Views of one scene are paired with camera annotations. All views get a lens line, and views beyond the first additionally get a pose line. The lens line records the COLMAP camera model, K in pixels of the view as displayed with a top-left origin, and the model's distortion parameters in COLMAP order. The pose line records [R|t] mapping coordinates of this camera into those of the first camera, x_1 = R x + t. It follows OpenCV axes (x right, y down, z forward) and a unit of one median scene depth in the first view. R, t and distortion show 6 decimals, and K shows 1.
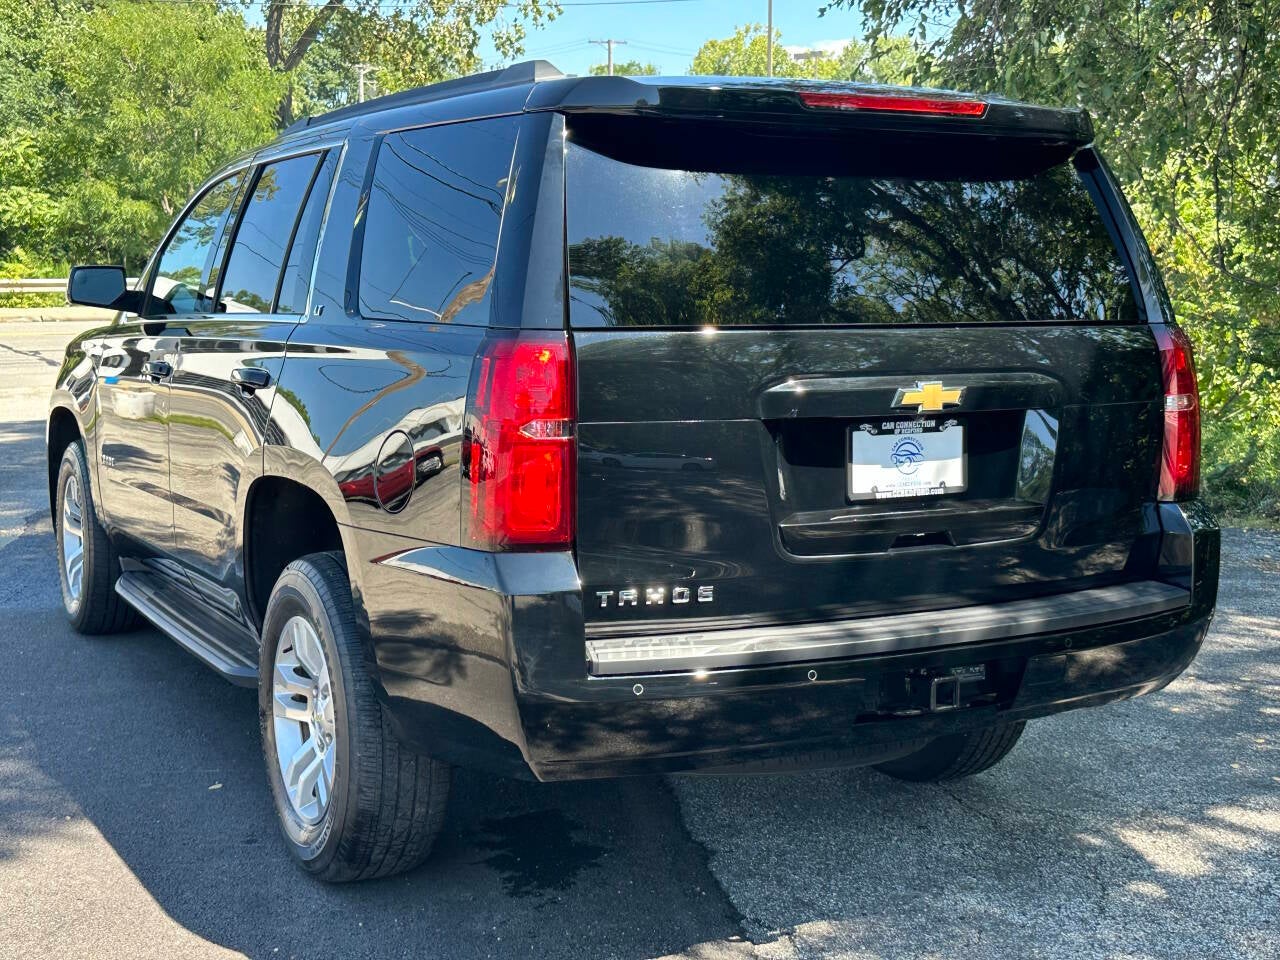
lens RADIAL K [[1585.7, 0, 667.8], [0, 1585.7, 487.9], [0, 0, 1]] dist [0.100304, 0.000000]
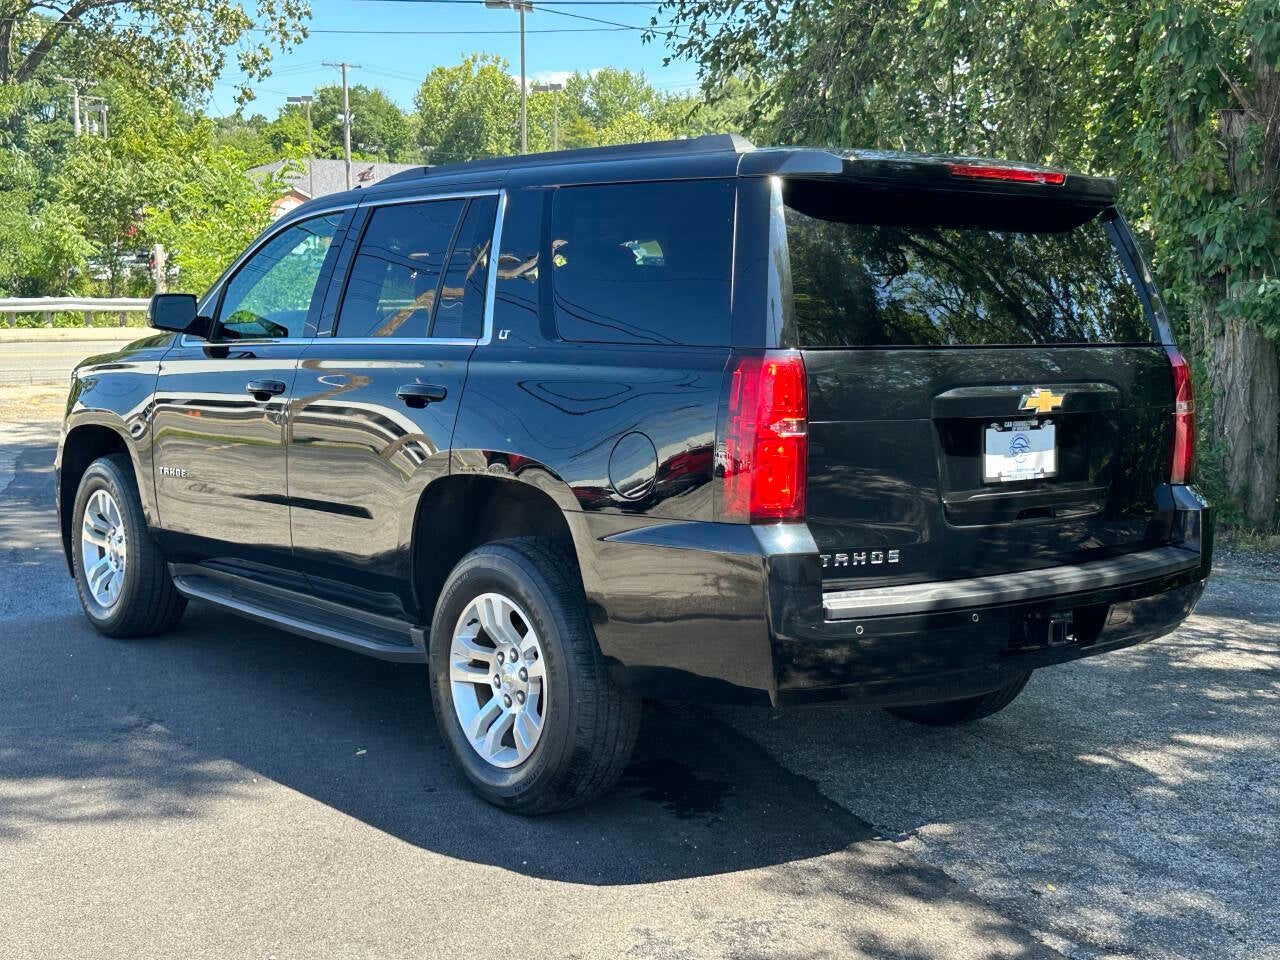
lens RADIAL K [[1585.7, 0, 653.1], [0, 1585.7, 484.7], [0, 0, 1]] dist [0.100304, 0.000000]
pose [[0.984171, -0.014571, 0.176622, -0.347707], [0.017600, 0.999723, -0.015595, 0.022799], [-0.176346, 0.018456, 0.984155, -0.197885]]
